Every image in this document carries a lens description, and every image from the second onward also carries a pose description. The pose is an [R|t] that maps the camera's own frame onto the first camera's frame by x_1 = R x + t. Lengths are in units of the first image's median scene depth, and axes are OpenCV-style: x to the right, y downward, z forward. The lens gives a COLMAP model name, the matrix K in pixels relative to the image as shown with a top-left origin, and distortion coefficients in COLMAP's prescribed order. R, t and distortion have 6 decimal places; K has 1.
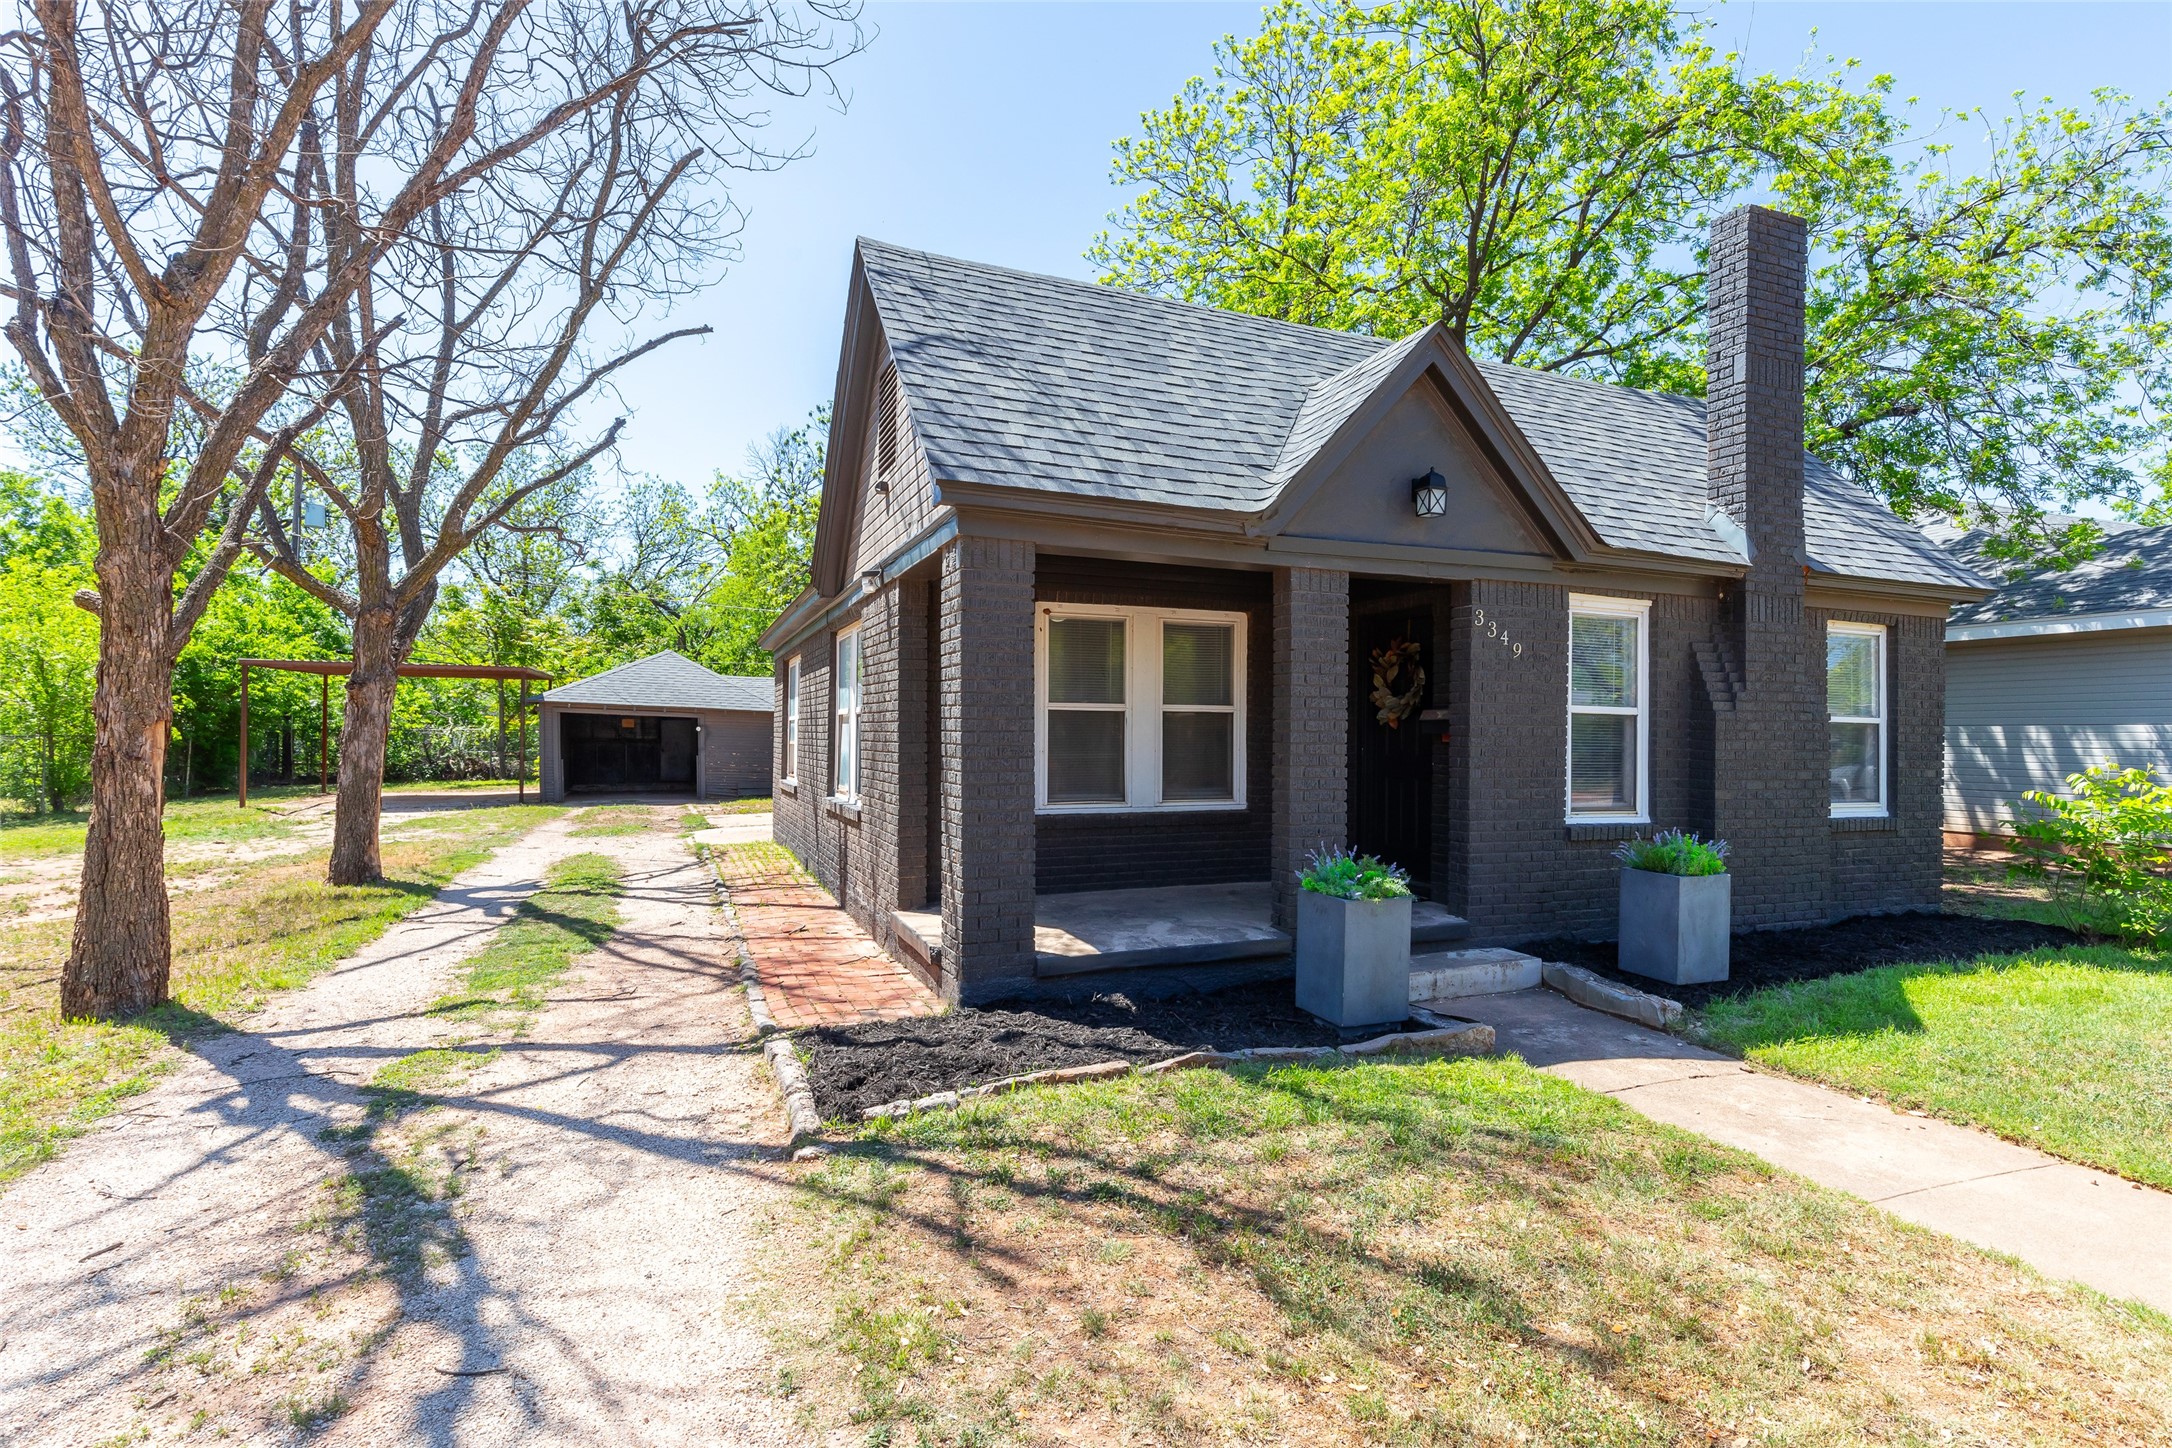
lens RADIAL K [[1056.9, 0, 1086.6], [0, 1056.9, 726.2], [0, 0, 1]] dist [-0.002756, -0.002447]
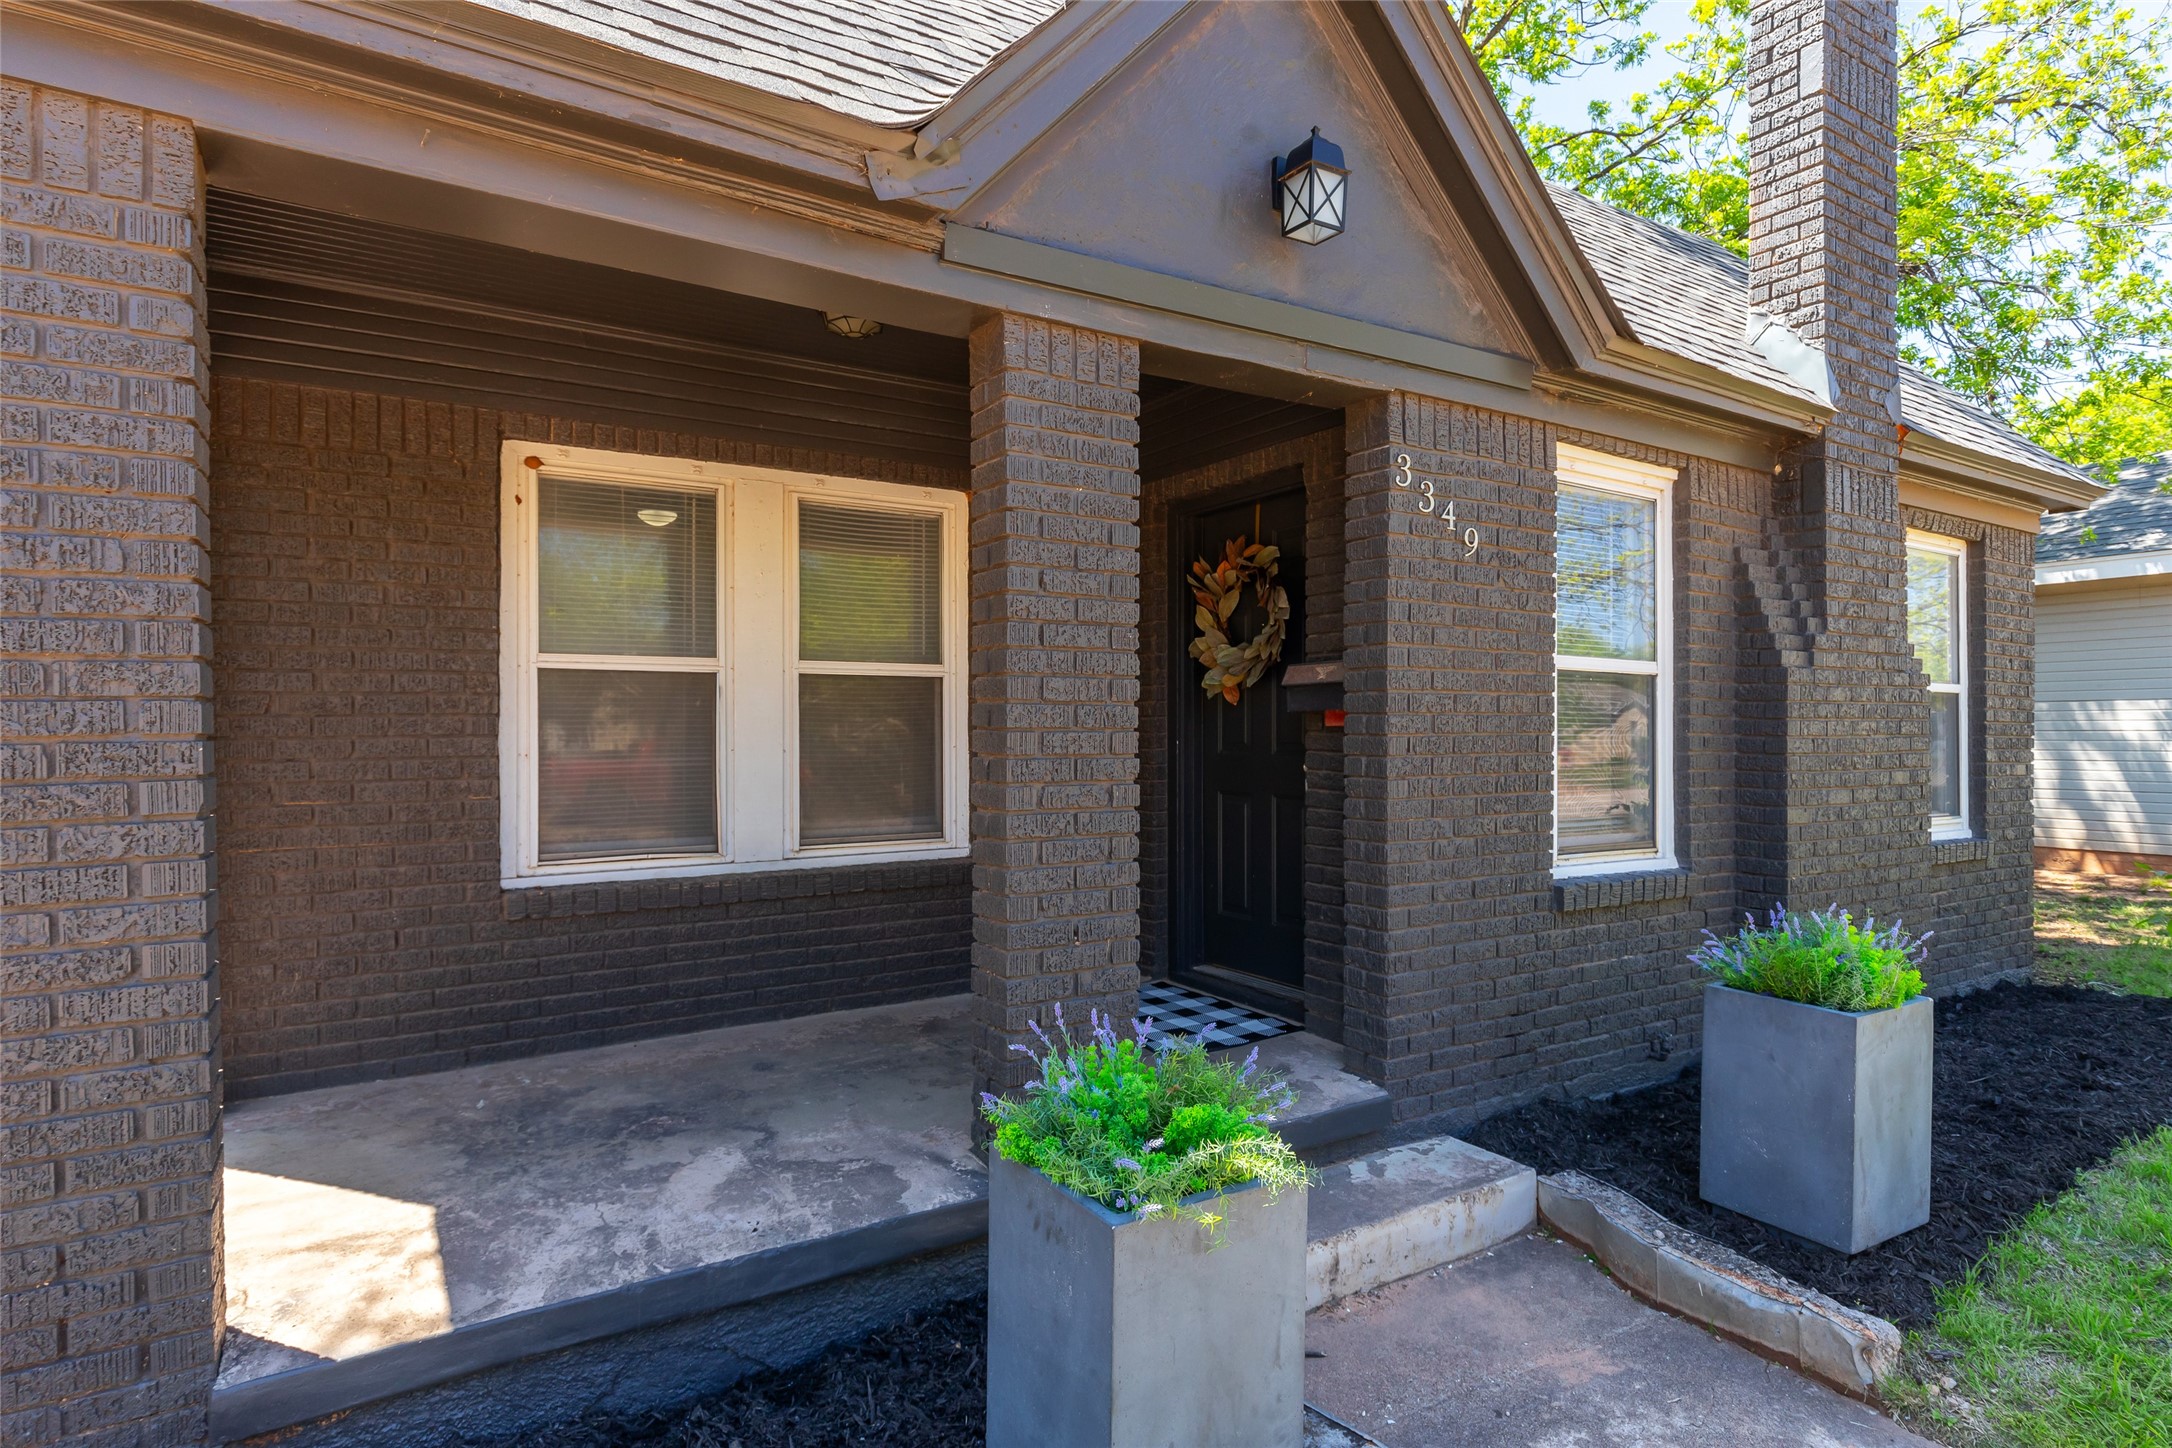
lens RADIAL K [[1182.2, 0, 1096.1], [0, 1182.2, 734.9], [0, 0, 1]] dist [-0.003174, 0.000230]
pose [[0.983780, -0.010543, 0.179072, 0.119430], [0.008617, 0.999896, 0.011530, 0.011115], [-0.179175, -0.009800, 0.983768, 0.439282]]
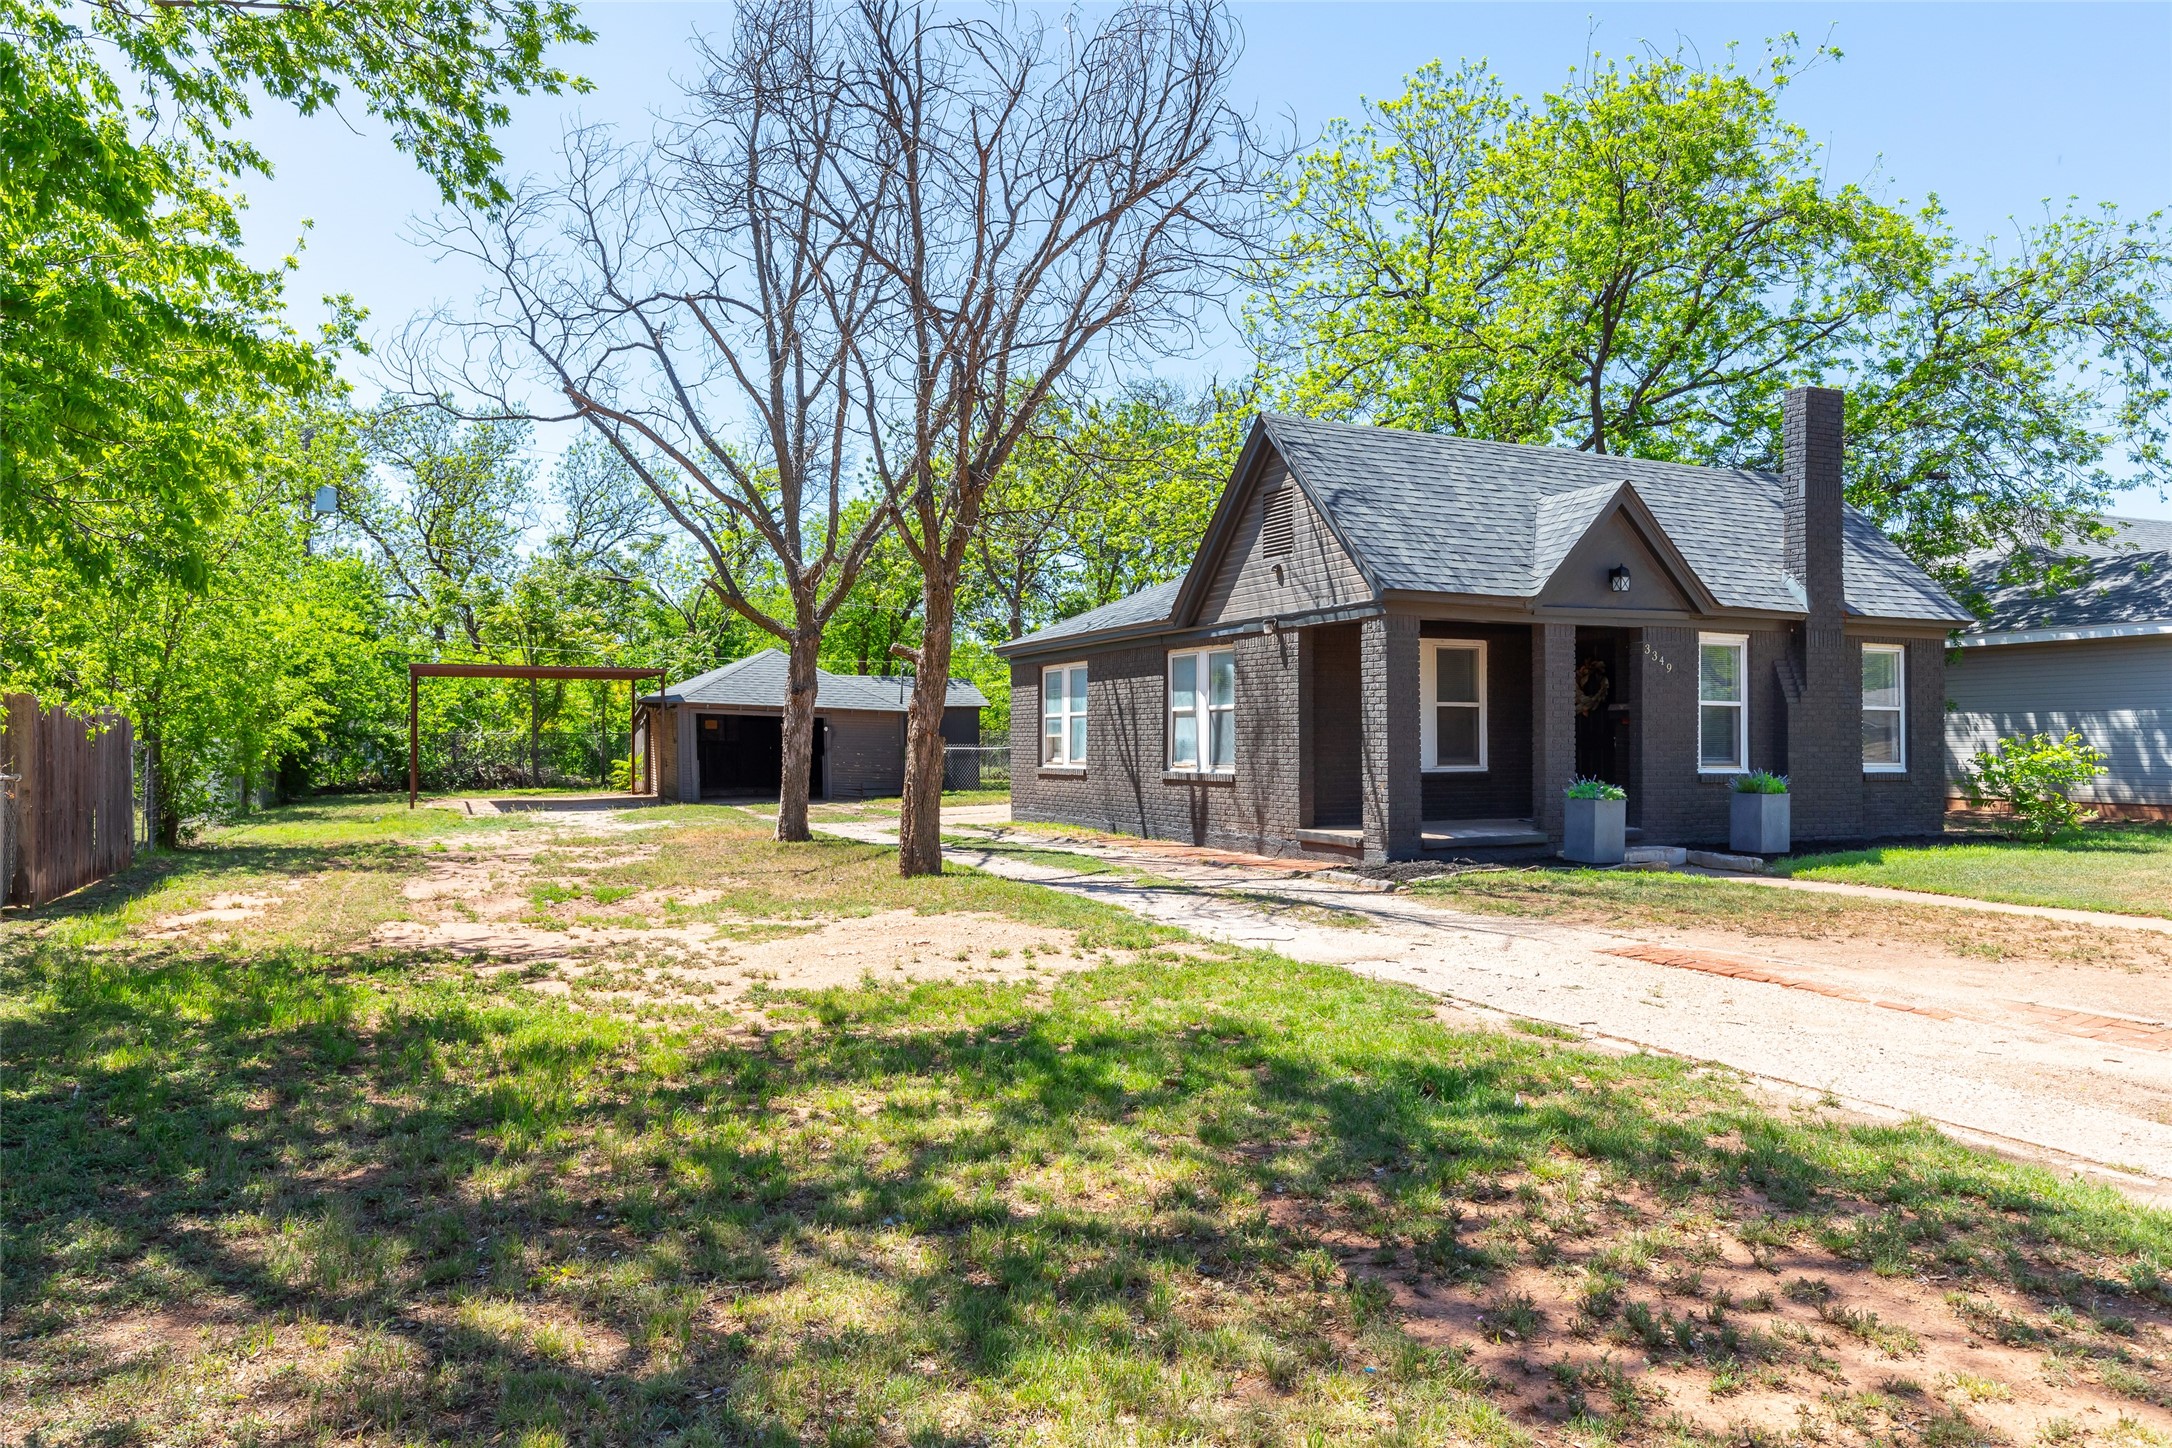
lens RADIAL K [[1449.2, 0, 1083.1], [0, 1449.2, 727.6], [0, 0, 1]] dist [-0.009054, 0.000308]
pose [[0.999089, -0.009428, 0.041627, -0.562014], [0.009459, 0.999955, -0.000549, 0.013335], [-0.041619, 0.000942, 0.999133, -1.141027]]
